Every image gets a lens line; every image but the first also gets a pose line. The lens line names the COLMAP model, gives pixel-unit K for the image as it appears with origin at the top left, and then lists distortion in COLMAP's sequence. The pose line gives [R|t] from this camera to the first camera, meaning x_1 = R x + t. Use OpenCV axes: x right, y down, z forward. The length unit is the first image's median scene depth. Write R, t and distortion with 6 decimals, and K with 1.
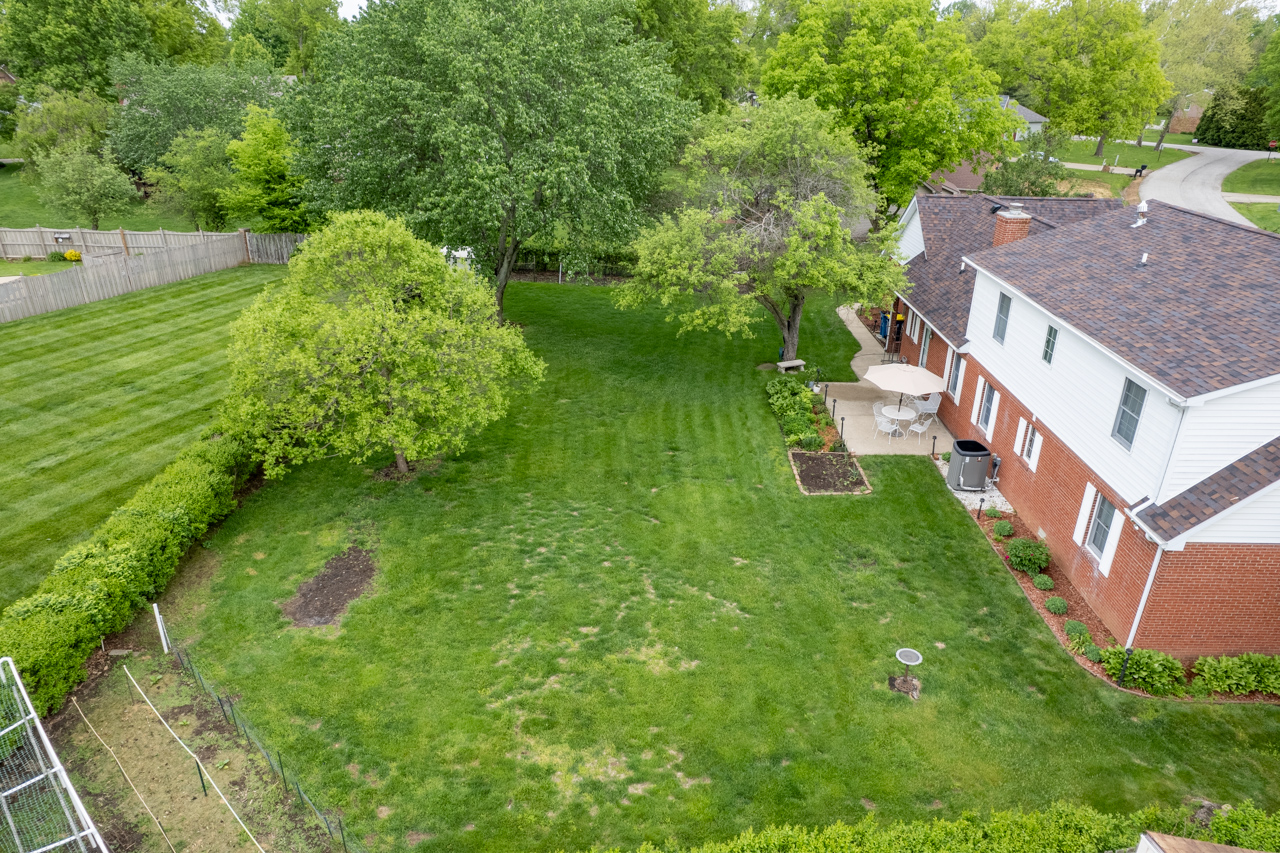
lens RADIAL K [[820.4, 0, 640.0], [0, 820.4, 426.5], [0, 0, 1]] dist [-0.080257, 0.072102]
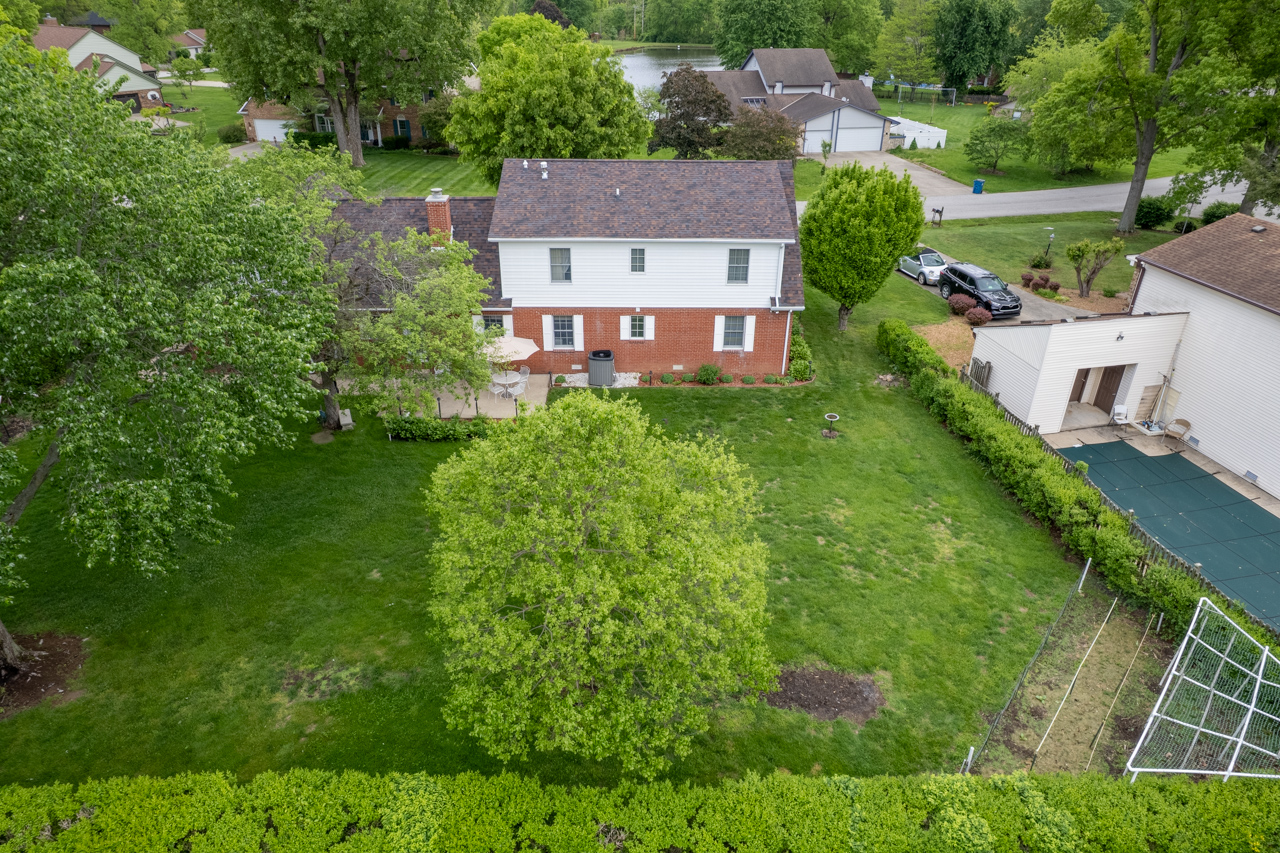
lens RADIAL K [[820.4, 0, 640.0], [0, 820.4, 426.5], [0, 0, 1]] dist [-0.080257, 0.072102]
pose [[-0.011143, -0.495147, 0.868738, -0.895475], [0.408954, 0.790553, 0.455831, -0.503240], [-0.912487, 0.360353, 0.193683, 0.735151]]
